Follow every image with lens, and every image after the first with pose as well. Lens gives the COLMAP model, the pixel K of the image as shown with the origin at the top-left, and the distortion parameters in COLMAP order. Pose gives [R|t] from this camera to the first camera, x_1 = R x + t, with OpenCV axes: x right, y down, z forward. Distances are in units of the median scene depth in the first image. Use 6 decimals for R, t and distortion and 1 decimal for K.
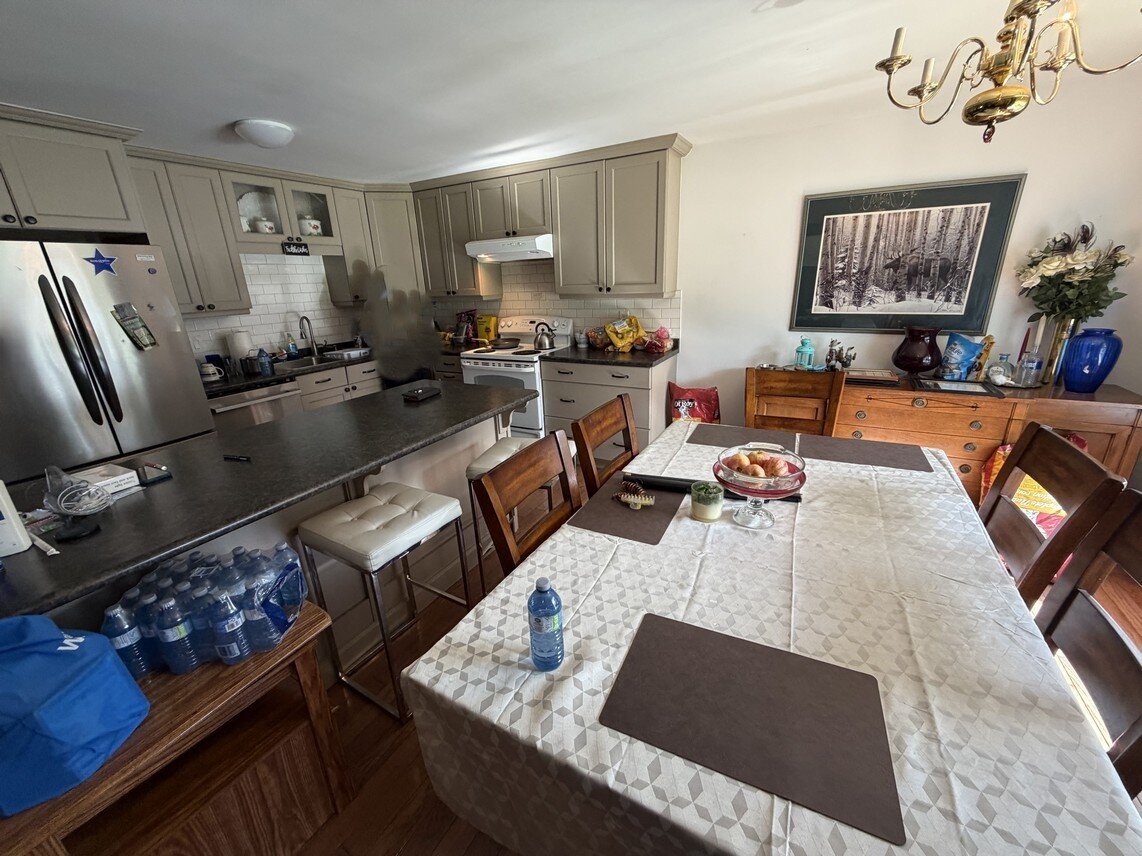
lens RADIAL K [[456.1, 0, 568.1], [0, 456.1, 426.6], [0, 0, 1]] dist [0.002891, -0.000820]
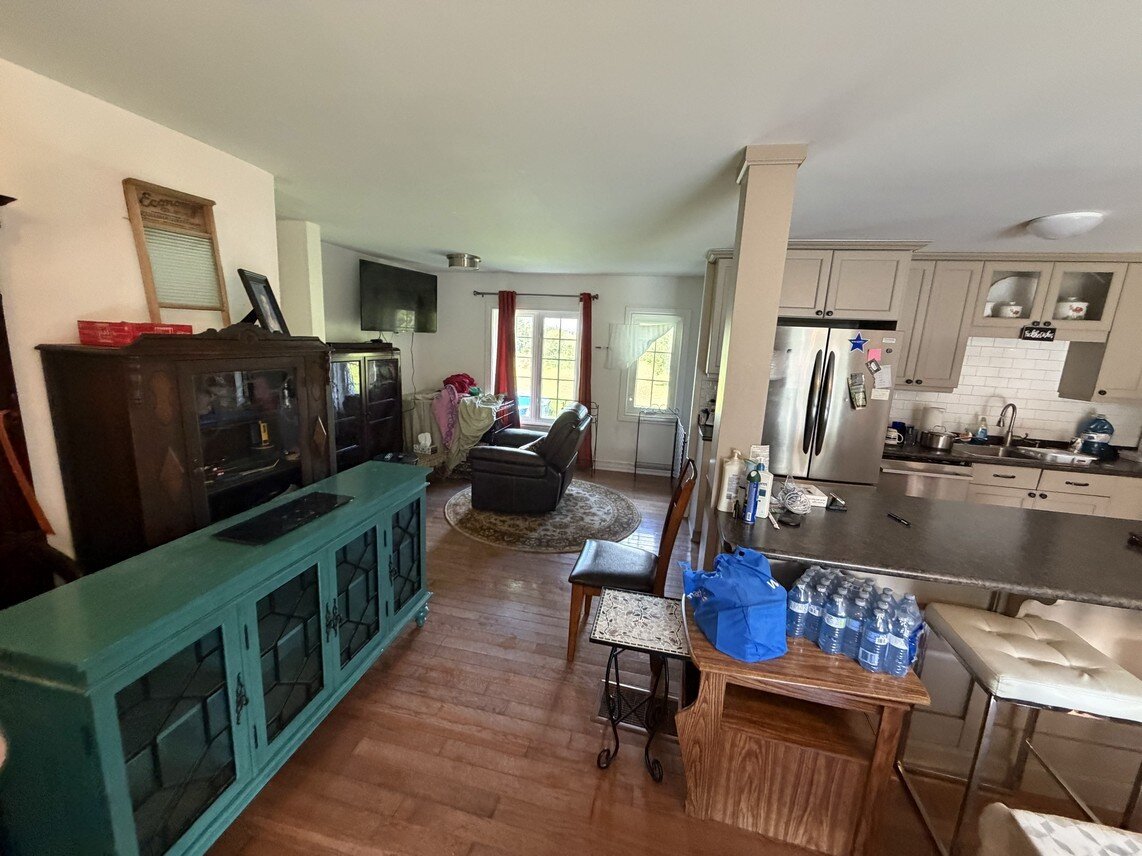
lens RADIAL K [[456.1, 0, 568.3], [0, 456.1, 425.1], [0, 0, 1]] dist [0.002891, -0.000820]
pose [[0.290440, 0.233271, -0.928024, 0.031568], [-0.357921, 0.925915, 0.120724, 0.006991], [0.887433, 0.297096, 0.352416, -0.158759]]
